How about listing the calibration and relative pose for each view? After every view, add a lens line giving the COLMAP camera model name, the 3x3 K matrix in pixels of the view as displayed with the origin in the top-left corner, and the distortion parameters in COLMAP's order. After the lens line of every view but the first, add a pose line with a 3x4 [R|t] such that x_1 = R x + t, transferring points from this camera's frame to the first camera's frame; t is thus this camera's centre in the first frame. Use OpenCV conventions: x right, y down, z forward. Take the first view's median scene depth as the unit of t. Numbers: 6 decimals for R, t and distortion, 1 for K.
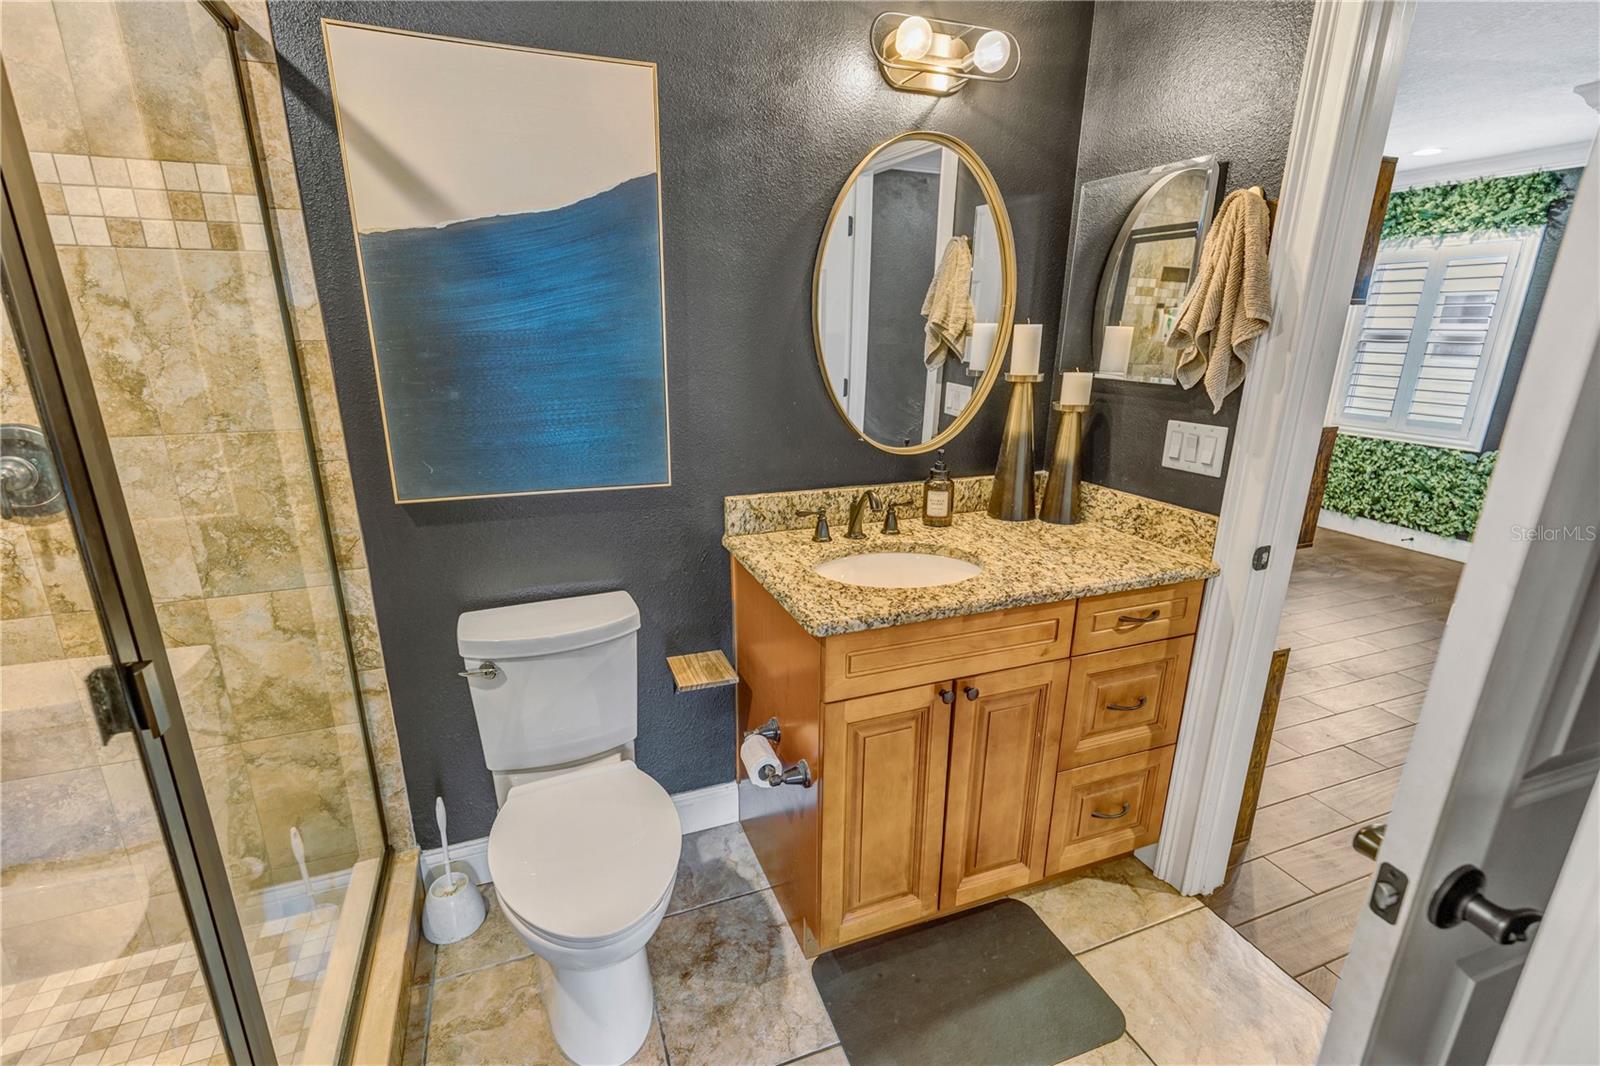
lens RADIAL K [[720.0, 0, 791.0], [0, 720.0, 546.0], [0, 0, 1]] dist [0.011218, -0.000744]
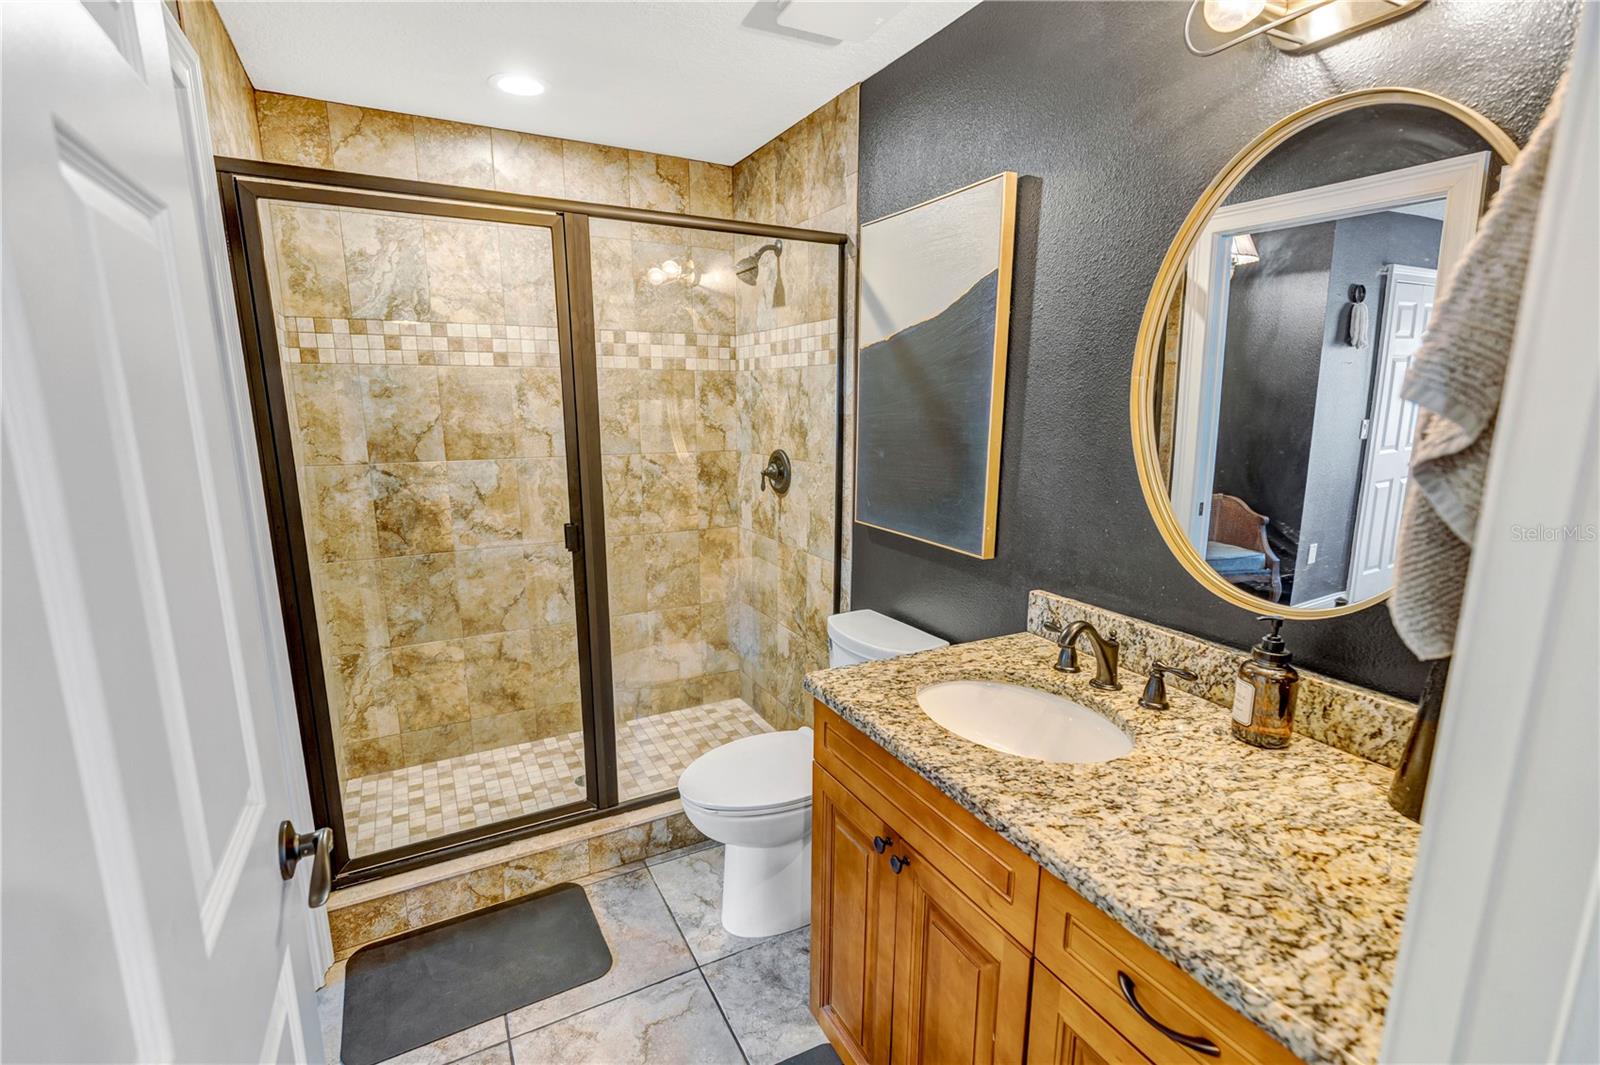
lens RADIAL K [[720.0, 0, 791.0], [0, 720.0, 545.5], [0, 0, 1]] dist [0.011218, -0.000744]
pose [[0.120301, 0.196202, -0.973156, 0.859552], [-0.293835, 0.943389, 0.153877, -0.193725], [0.948256, 0.267435, 0.171141, 0.606531]]
